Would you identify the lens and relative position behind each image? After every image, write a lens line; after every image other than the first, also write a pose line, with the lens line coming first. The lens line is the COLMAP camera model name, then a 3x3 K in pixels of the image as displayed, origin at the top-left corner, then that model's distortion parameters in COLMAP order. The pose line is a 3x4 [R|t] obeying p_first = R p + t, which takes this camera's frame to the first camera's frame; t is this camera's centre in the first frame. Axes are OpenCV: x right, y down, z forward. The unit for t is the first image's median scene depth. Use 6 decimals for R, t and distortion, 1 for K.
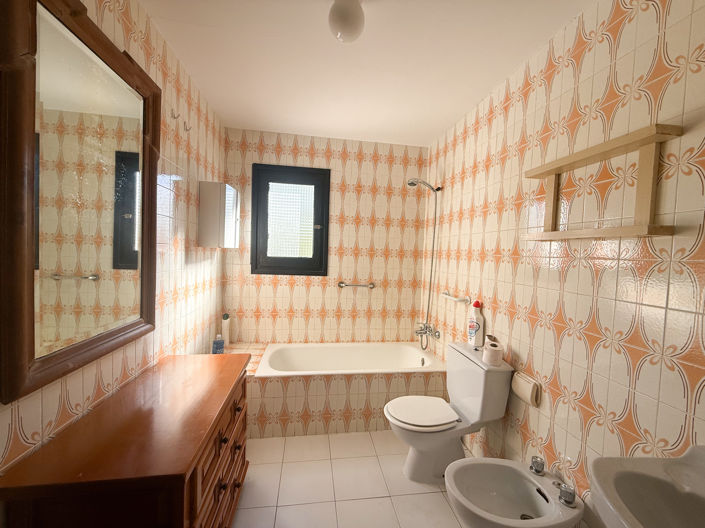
lens RADIAL K [[279.4, 0, 353.5], [0, 279.4, 264.4], [0, 0, 1]] dist [0.000852, 0.000551]
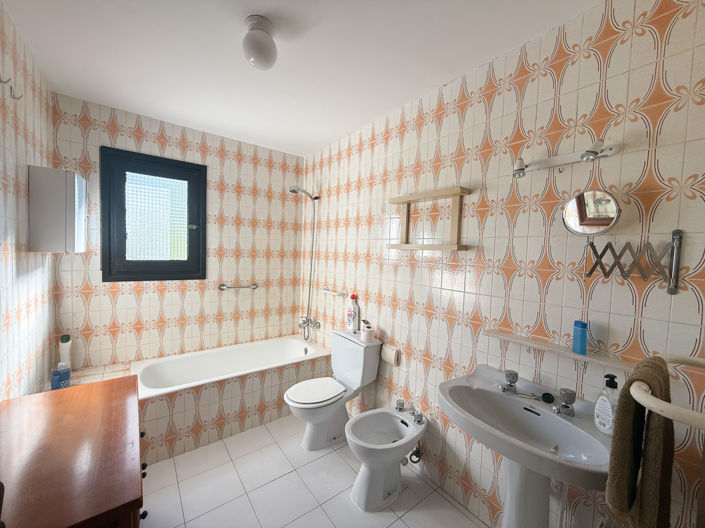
lens RADIAL K [[279.4, 0, 351.9], [0, 279.4, 264.0], [0, 0, 1]] dist [0.000852, 0.000551]
pose [[0.873100, -0.027478, 0.486767, -0.158662], [0.016094, 0.999491, 0.027554, -0.036500], [-0.487276, -0.016224, 0.873097, -0.083504]]
